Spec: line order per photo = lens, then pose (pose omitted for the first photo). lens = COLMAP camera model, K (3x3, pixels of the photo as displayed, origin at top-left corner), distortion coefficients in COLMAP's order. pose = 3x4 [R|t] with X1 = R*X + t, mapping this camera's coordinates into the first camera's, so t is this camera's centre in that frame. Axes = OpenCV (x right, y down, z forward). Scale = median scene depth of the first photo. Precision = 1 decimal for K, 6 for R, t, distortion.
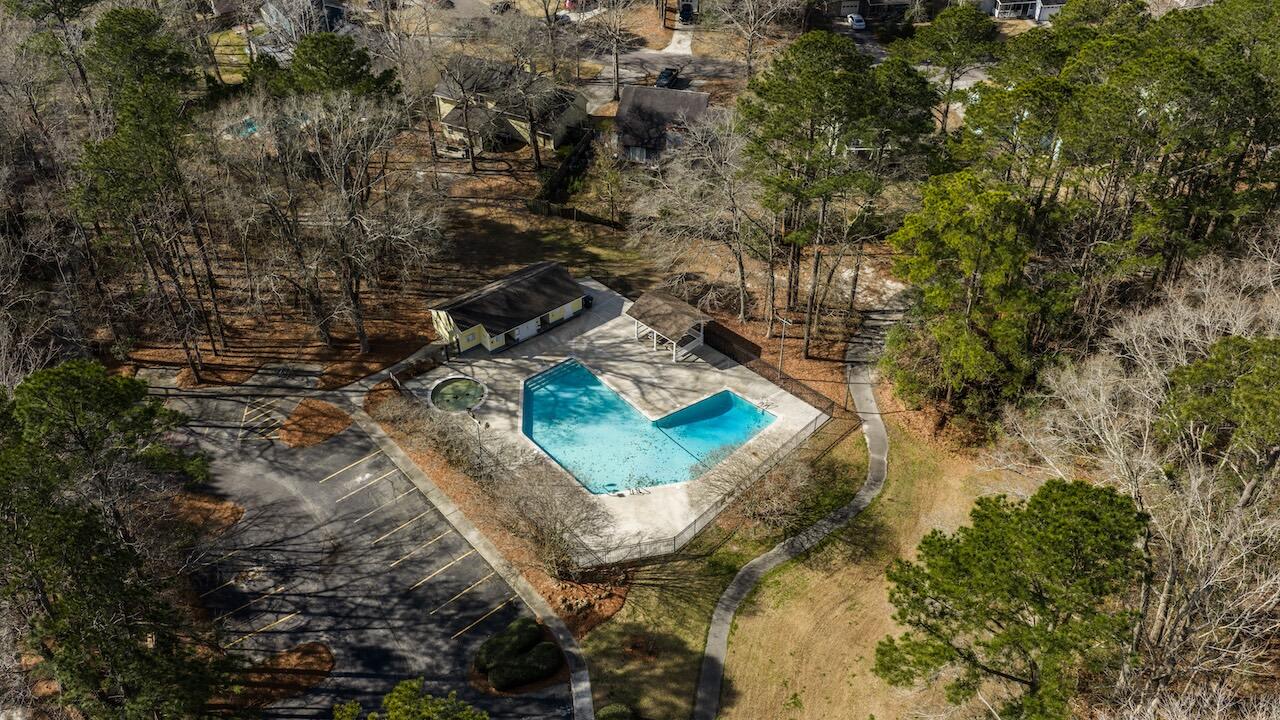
lens RADIAL K [[987.9, 0, 640.0], [0, 987.9, 360.0], [0, 0, 1]] dist [0.008628, -0.002378]
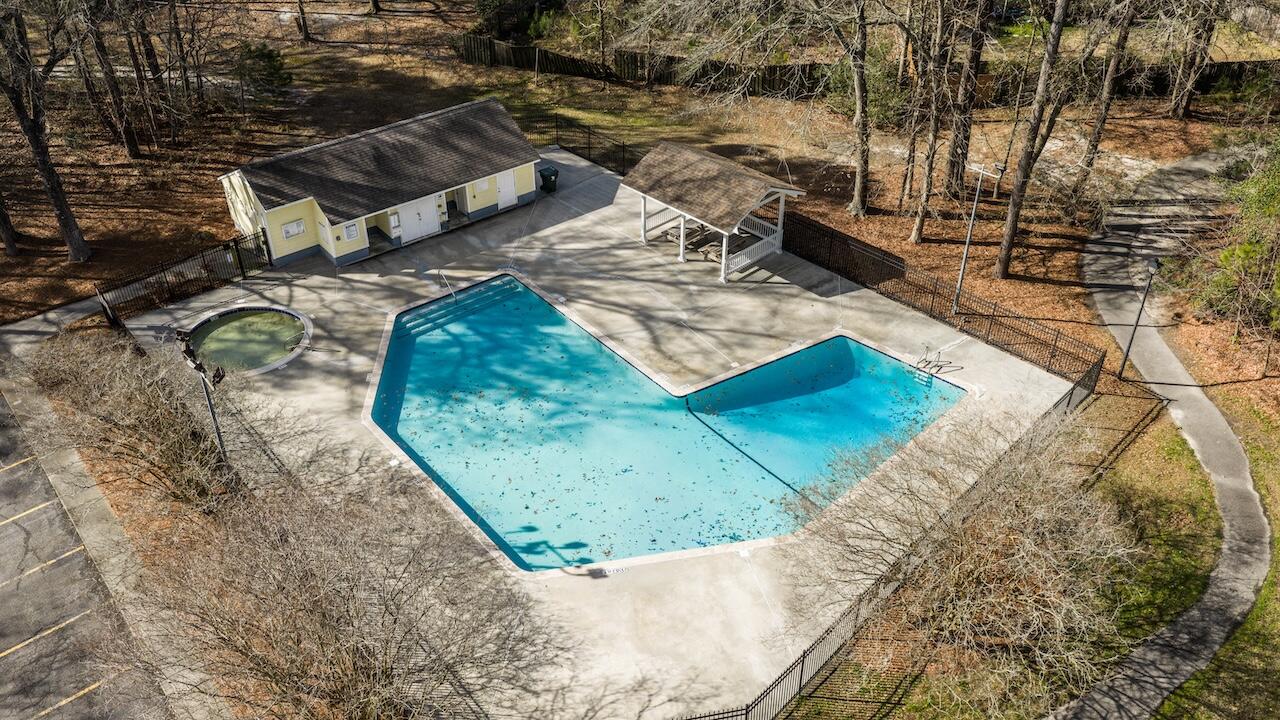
lens RADIAL K [[987.9, 0, 640.0], [0, 987.9, 360.0], [0, 0, 1]] dist [0.008628, -0.002378]
pose [[0.999888, 0.007304, -0.013068, 0.001536], [-0.008022, 0.998413, -0.055747, 0.066375], [0.012641, 0.055845, 0.998359, 0.537434]]
